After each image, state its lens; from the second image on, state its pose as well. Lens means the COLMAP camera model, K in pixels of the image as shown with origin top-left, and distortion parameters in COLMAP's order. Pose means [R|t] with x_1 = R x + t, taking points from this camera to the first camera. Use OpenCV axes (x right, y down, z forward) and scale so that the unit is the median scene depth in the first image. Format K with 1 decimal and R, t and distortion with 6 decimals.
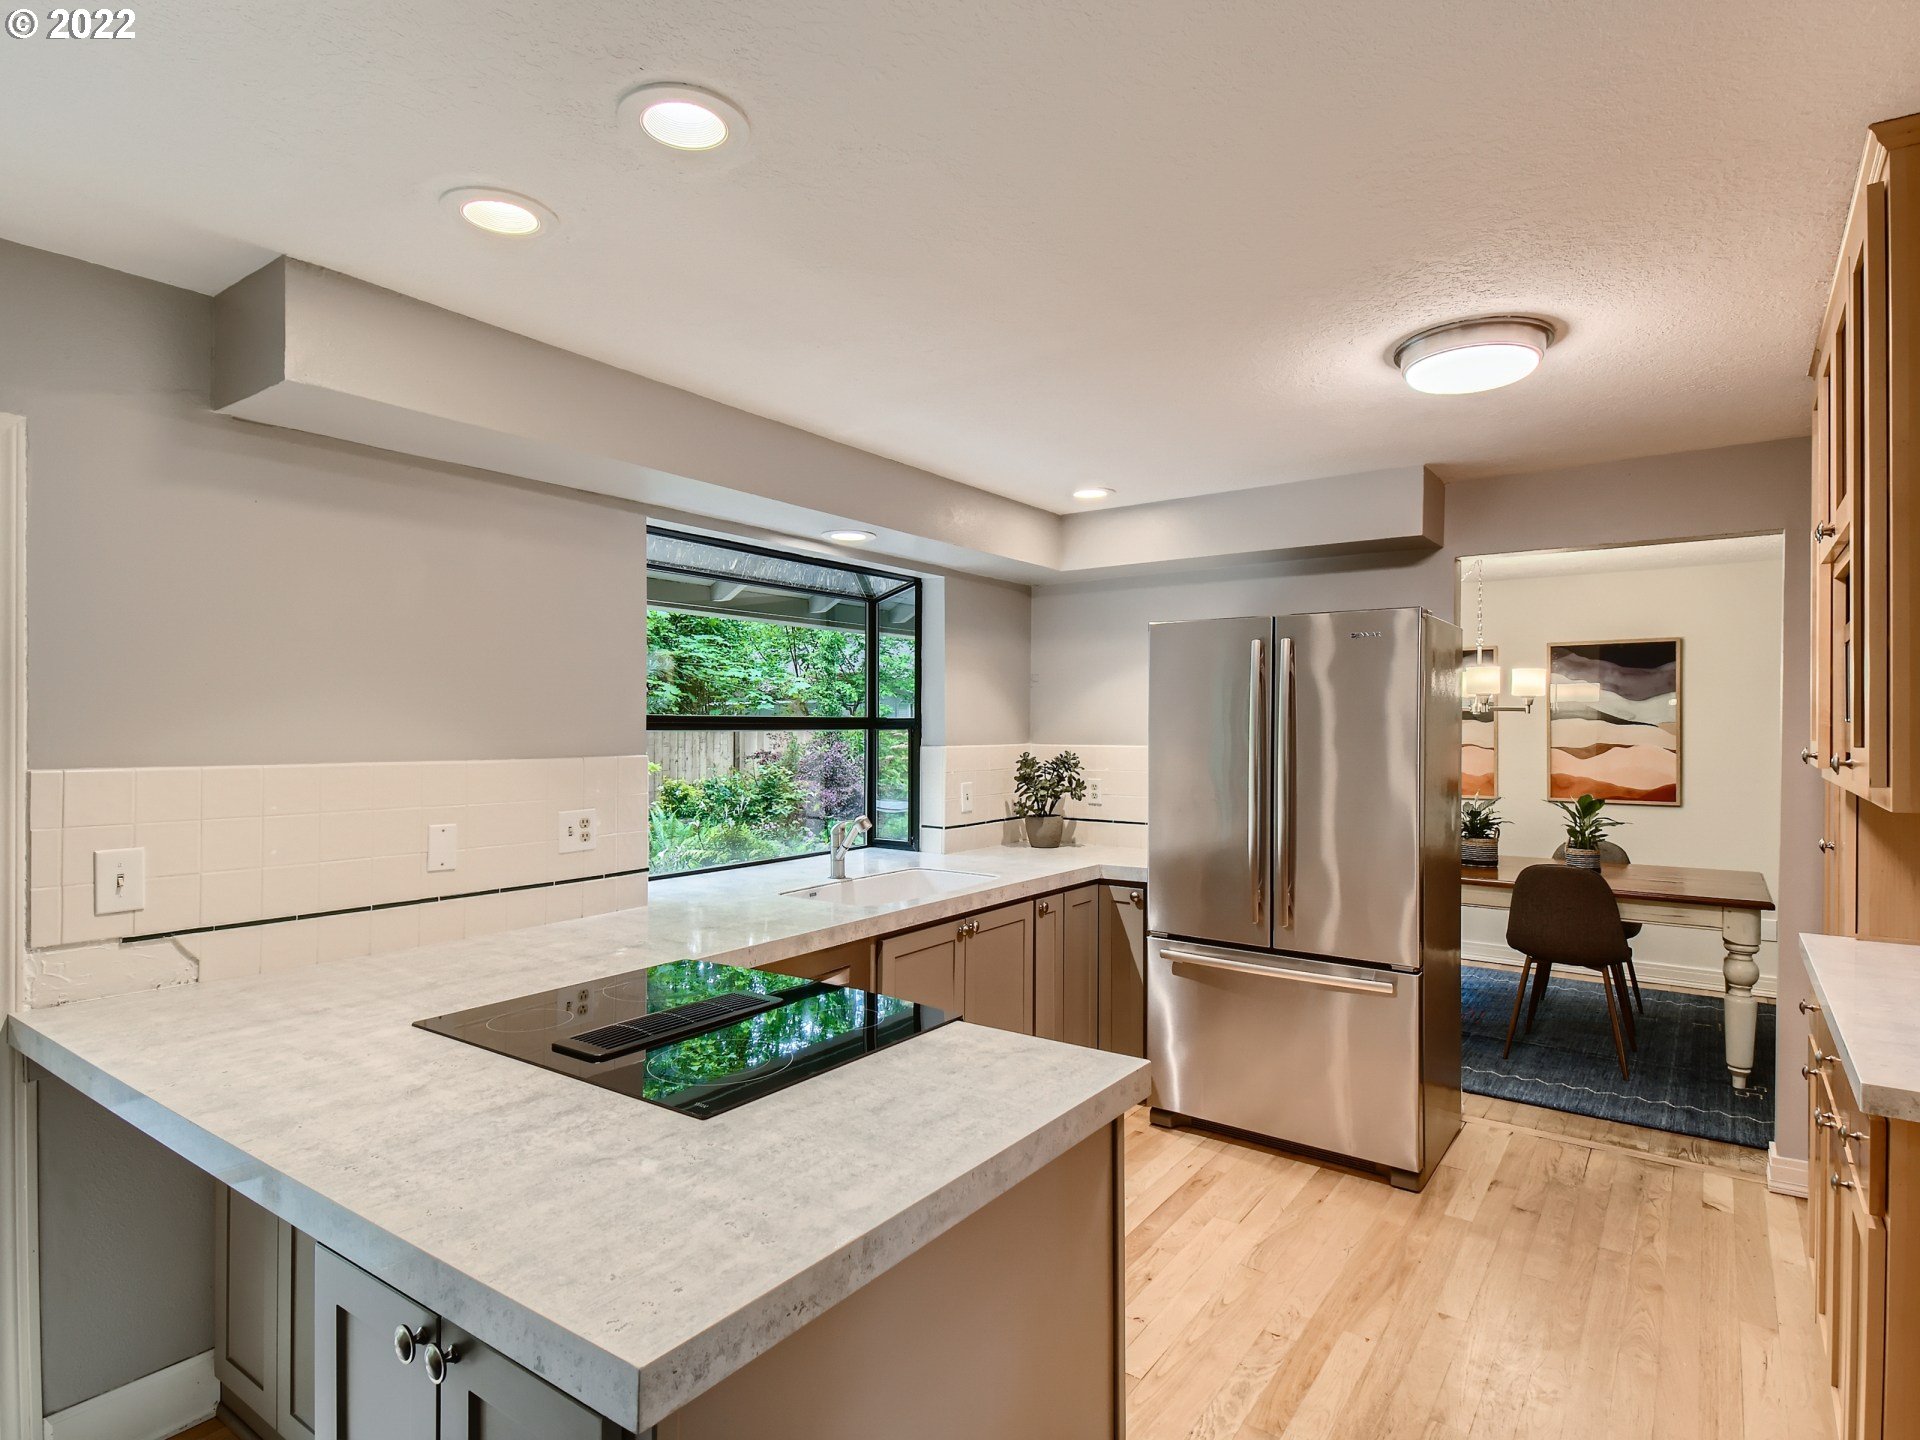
lens RADIAL K [[1037.0, 0, 933.2], [0, 1037.0, 723.2], [0, 0, 1]] dist [0.044045, -0.018628]
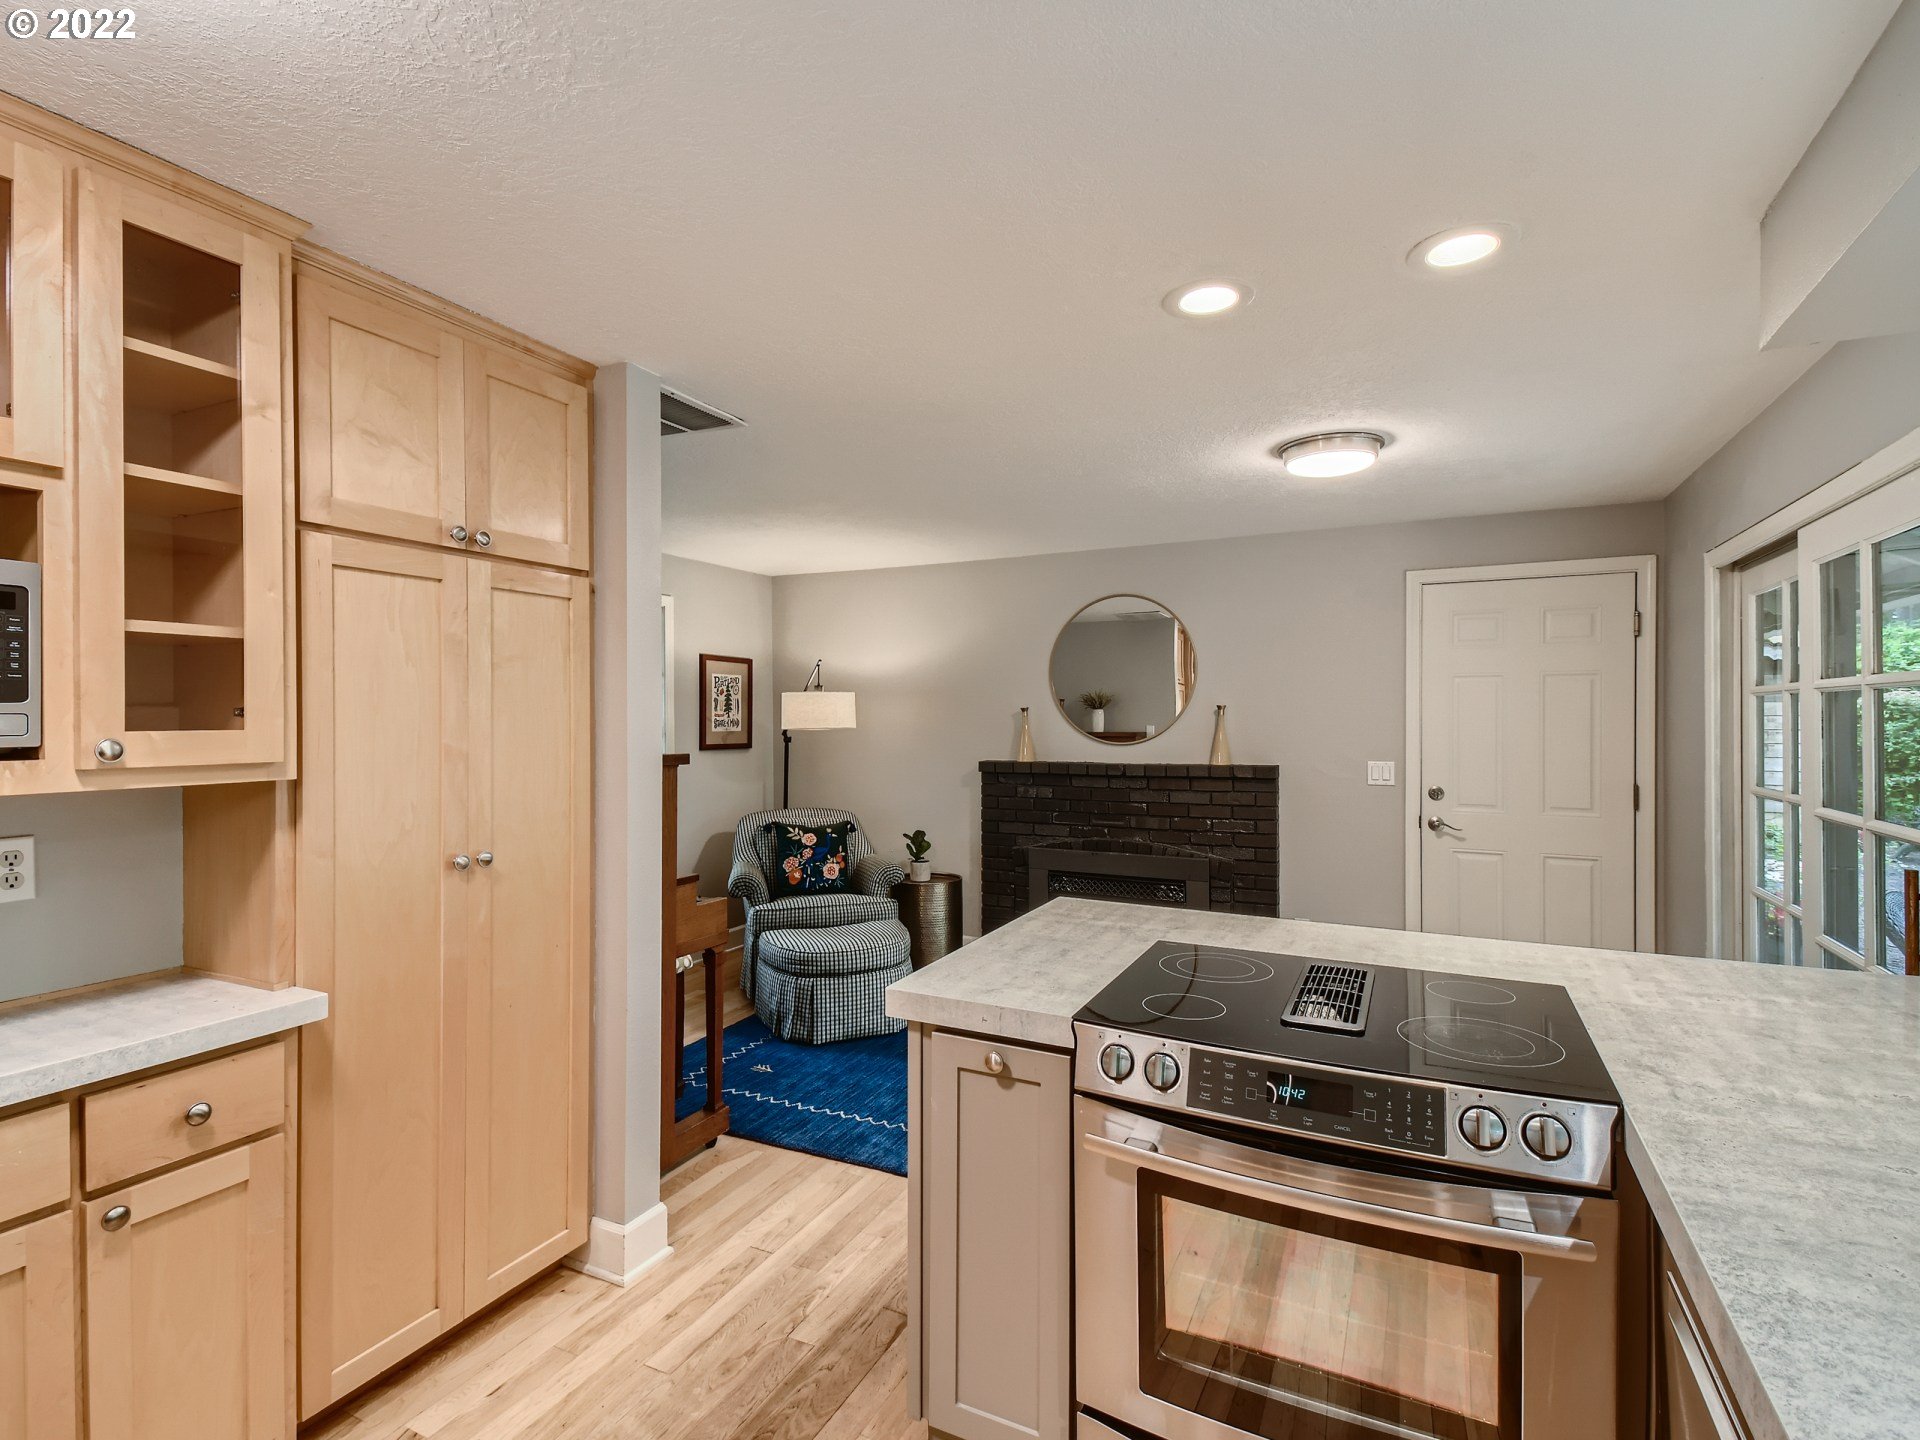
lens RADIAL K [[970.5, 0, 923.0], [0, 970.5, 696.4], [0, 0, 1]] dist [0.006721, -0.003060]
pose [[-0.987635, -0.004827, -0.156700, 0.152102], [-0.001747, 0.999803, -0.019790, 0.004644], [0.156764, -0.019272, -0.987448, 0.937960]]
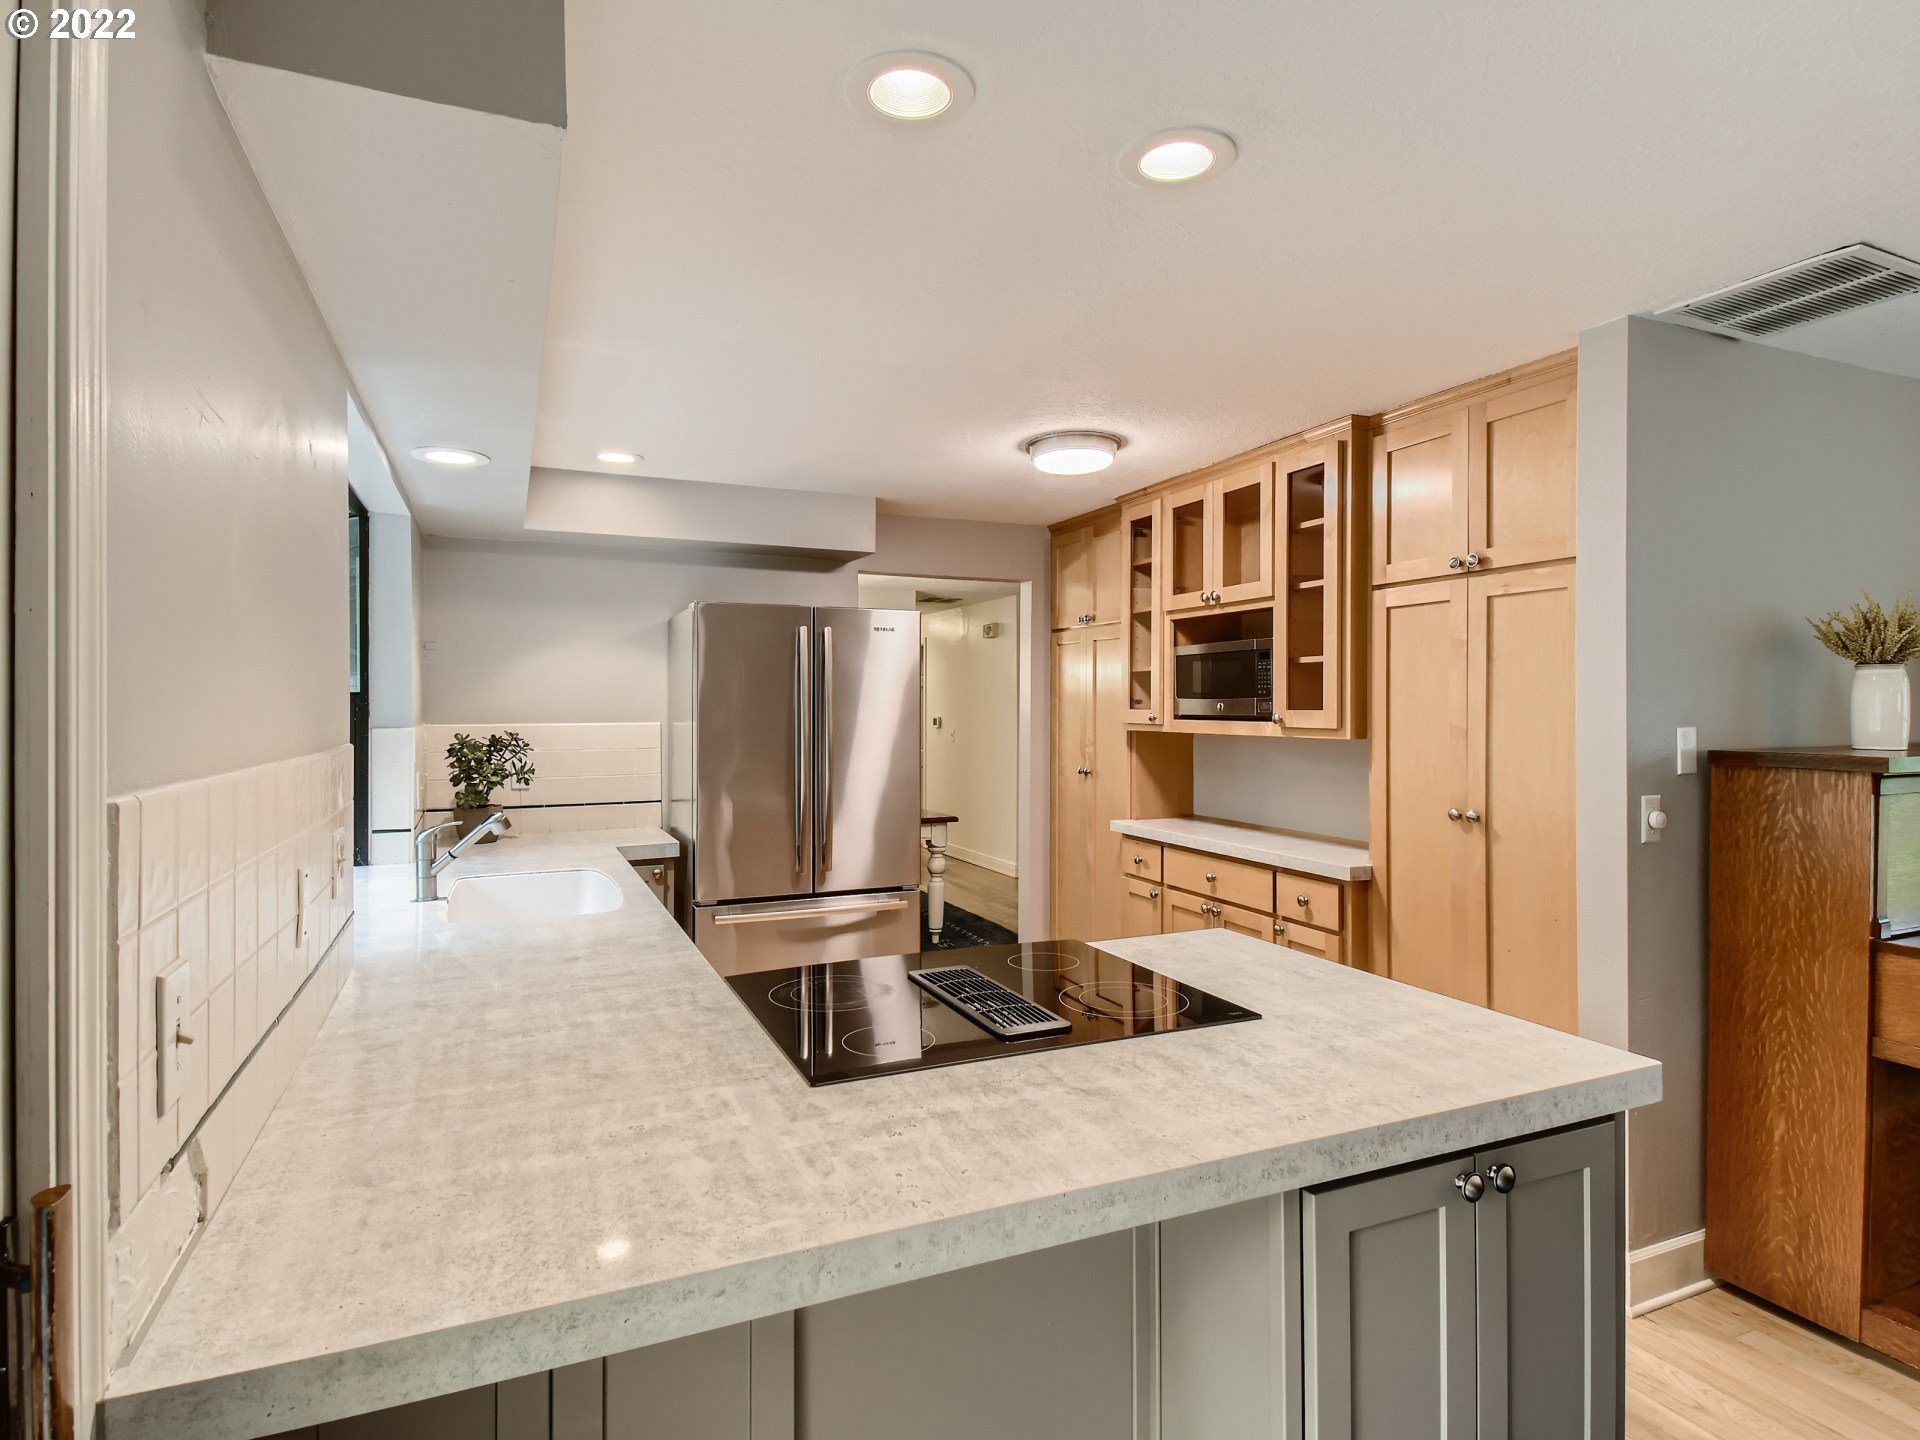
lens RADIAL K [[1037.0, 0, 956.6], [0, 1037.0, 715.4], [0, 0, 1]] dist [0.044045, -0.018628]
pose [[0.502055, -0.012781, 0.864741, -0.546630], [0.002877, 0.999910, 0.013109, 0.003464], [-0.864831, -0.004094, 0.502047, 0.263561]]
